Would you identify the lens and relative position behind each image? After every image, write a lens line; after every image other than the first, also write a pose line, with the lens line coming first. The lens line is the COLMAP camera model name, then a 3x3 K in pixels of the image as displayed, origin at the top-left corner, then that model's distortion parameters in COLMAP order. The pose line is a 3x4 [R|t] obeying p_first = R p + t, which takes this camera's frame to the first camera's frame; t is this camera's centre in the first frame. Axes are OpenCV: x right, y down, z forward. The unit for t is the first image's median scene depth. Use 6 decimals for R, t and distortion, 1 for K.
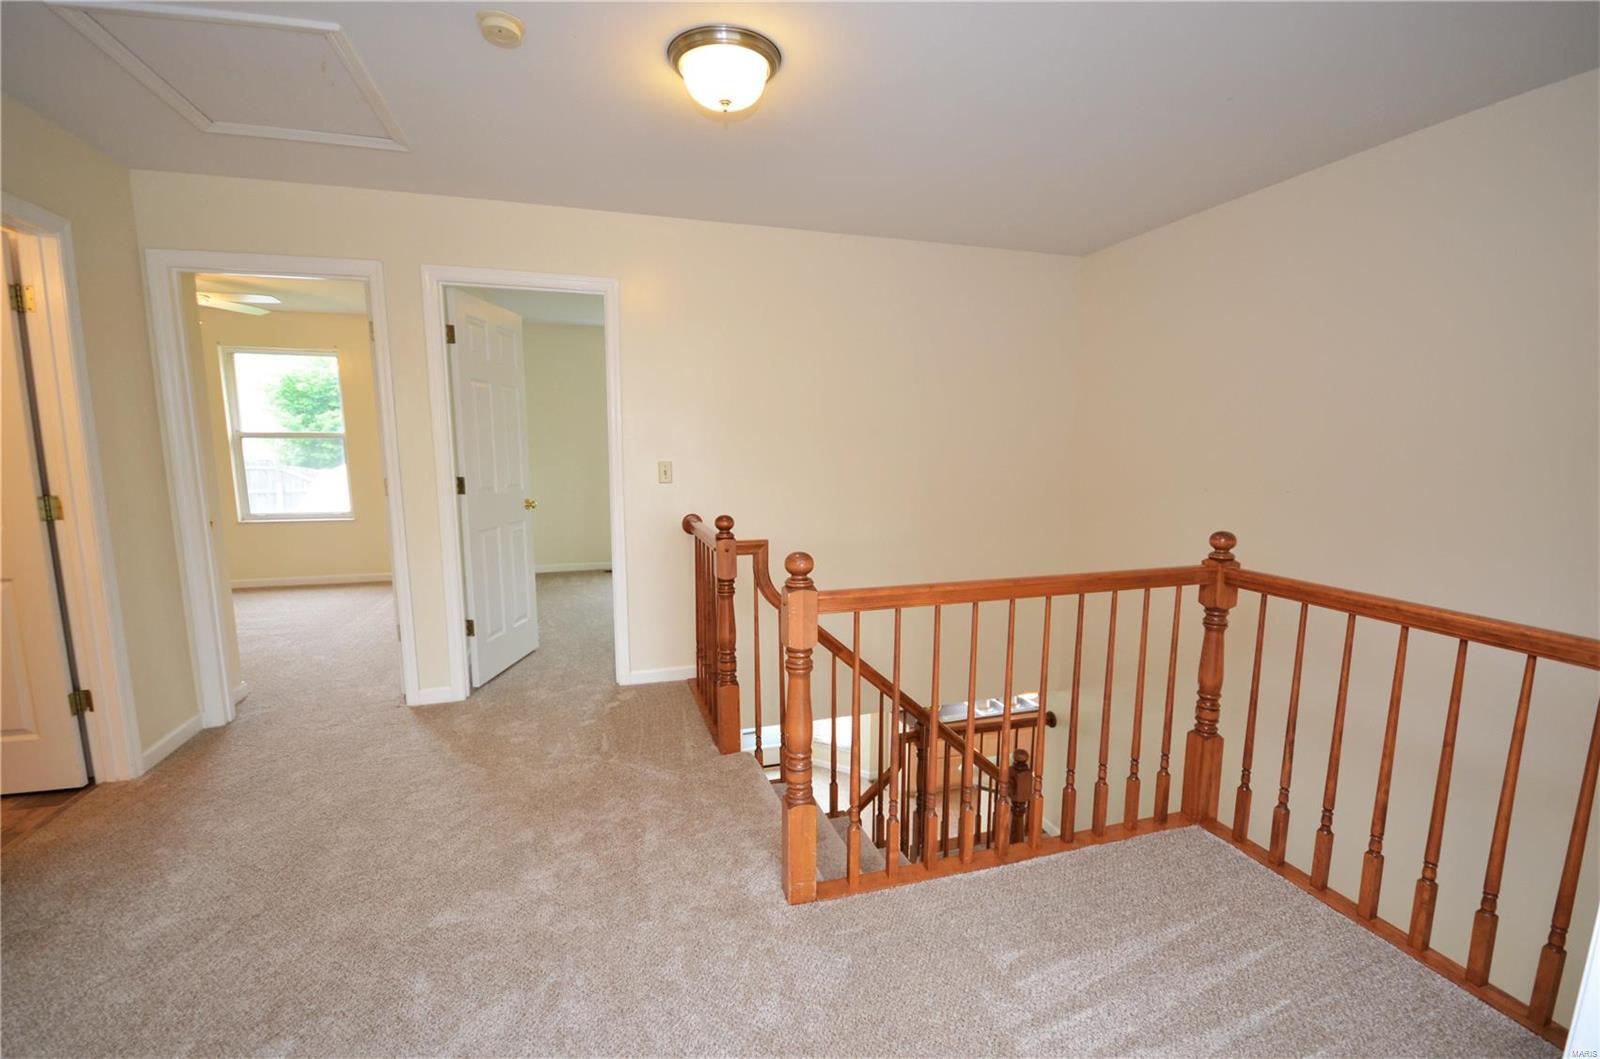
lens RADIAL K [[718.7, 0, 807.8], [0, 718.7, 553.3], [0, 0, 1]] dist [-0.001074, -0.000020]
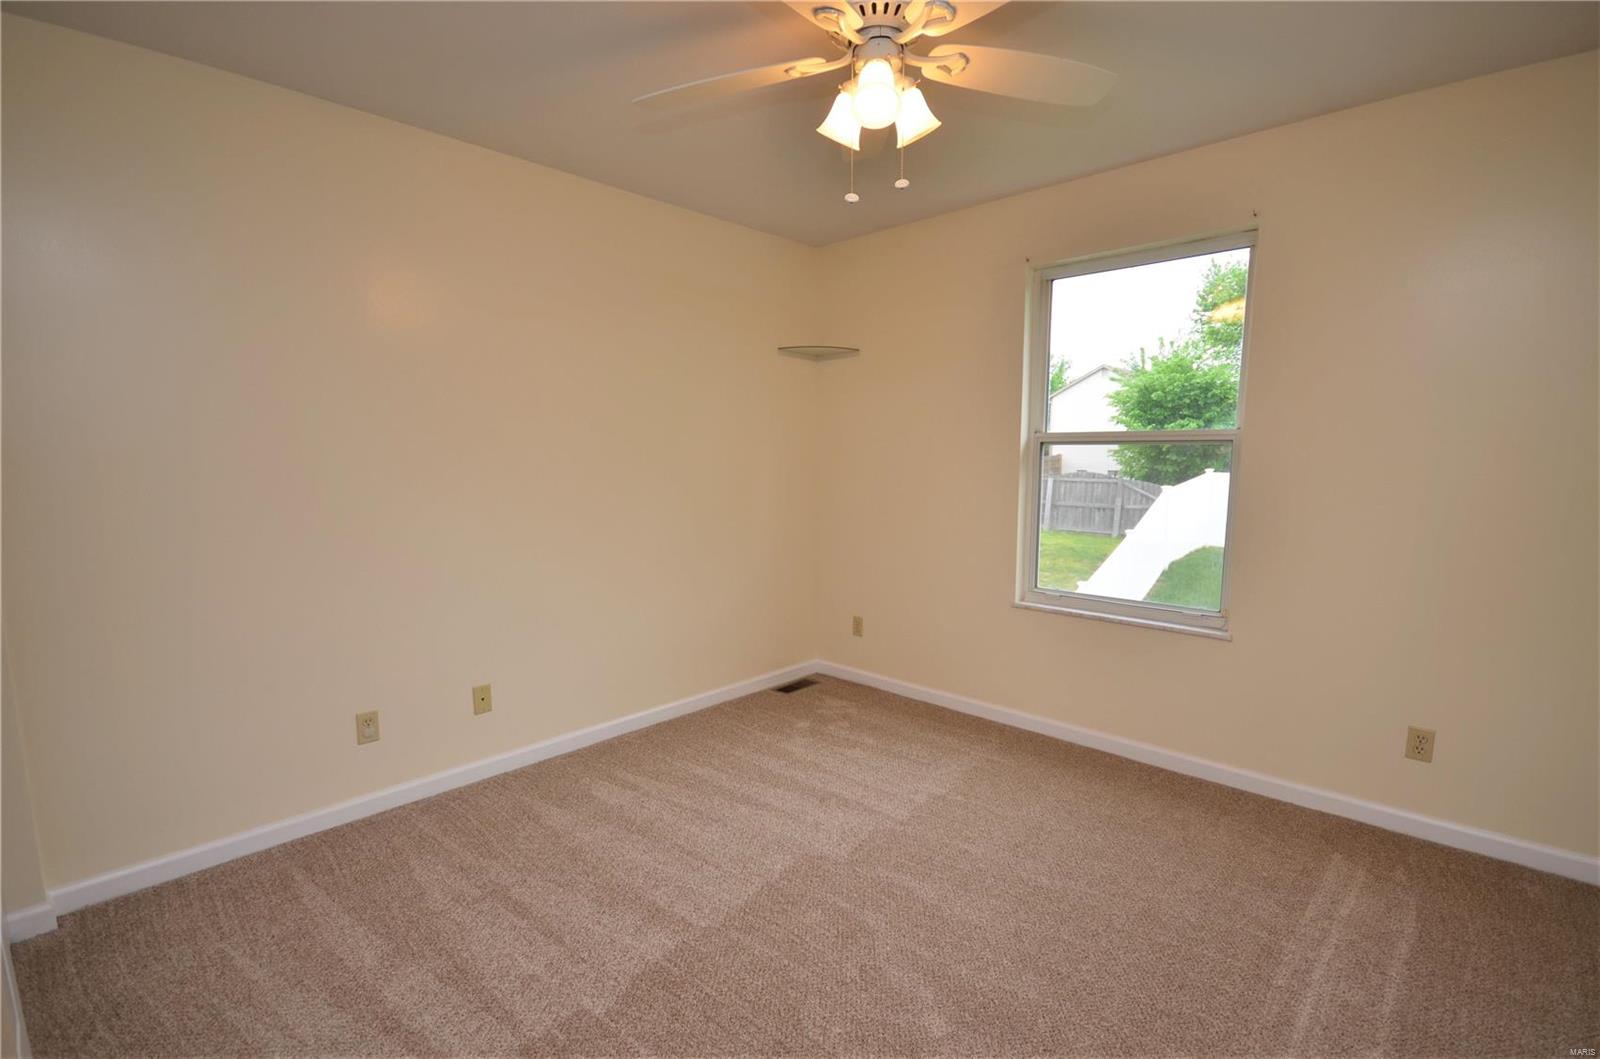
lens RADIAL K [[718.7, 0, 807.8], [0, 718.7, 553.3], [0, 0, 1]] dist [-0.001074, -0.000020]
pose [[0.500481, 0.112160, -0.858452, -0.126795], [-0.124780, 0.990564, 0.056673, -0.027247], [0.856708, 0.078754, 0.509754, 0.180229]]
